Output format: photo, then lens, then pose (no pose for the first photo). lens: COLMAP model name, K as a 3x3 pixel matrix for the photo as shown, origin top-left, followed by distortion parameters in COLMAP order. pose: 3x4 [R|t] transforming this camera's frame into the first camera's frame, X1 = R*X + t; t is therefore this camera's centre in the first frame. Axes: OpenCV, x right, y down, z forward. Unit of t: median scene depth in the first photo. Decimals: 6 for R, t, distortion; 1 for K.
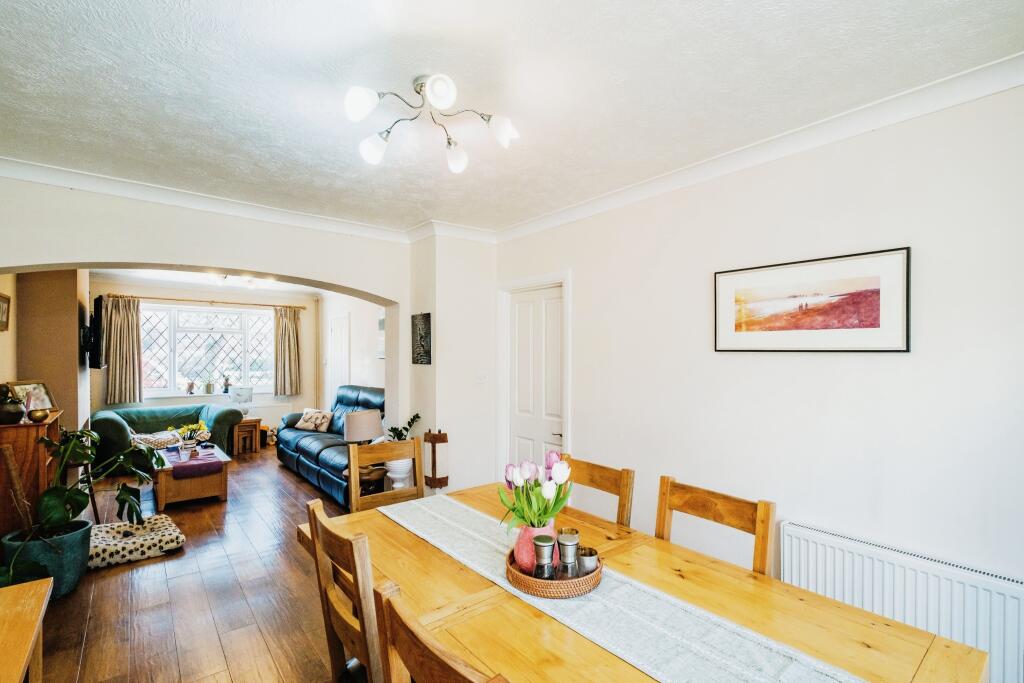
lens RADIAL K [[464.5, 0, 510.7], [0, 464.5, 346.7], [0, 0, 1]] dist [-0.005739, -0.000394]
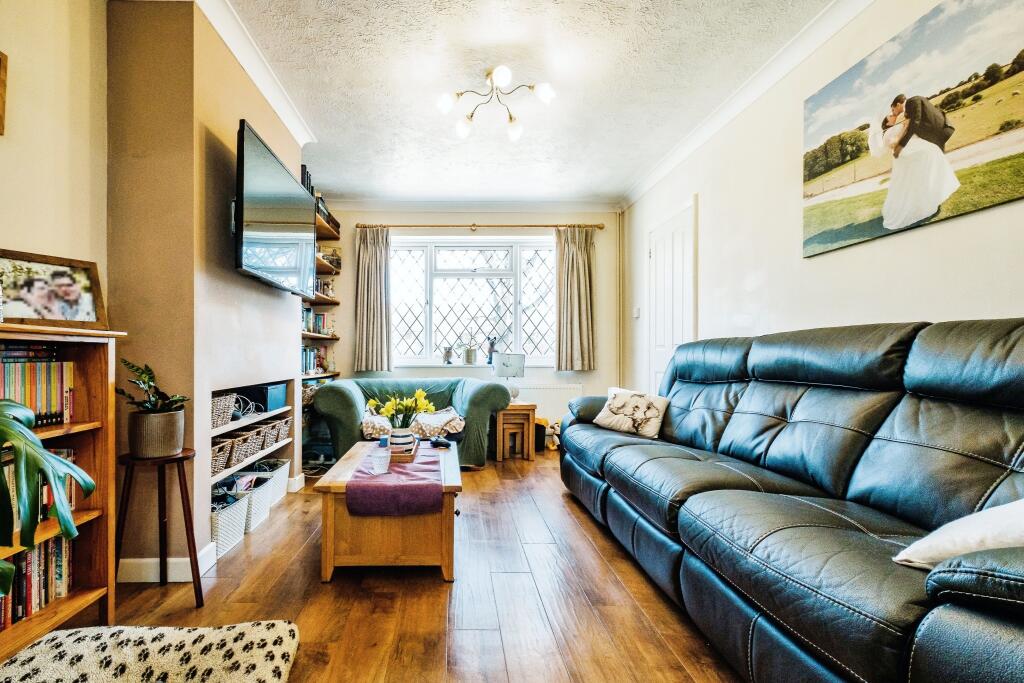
lens RADIAL K [[464.5, 0, 515.0], [0, 464.5, 351.2], [0, 0, 1]] dist [-0.005739, -0.000394]
pose [[0.847509, -0.000003, -0.530781, -0.253486], [-0.004767, 0.999960, -0.007617, 0.094106], [0.530759, 0.008986, 0.847475, 0.495692]]
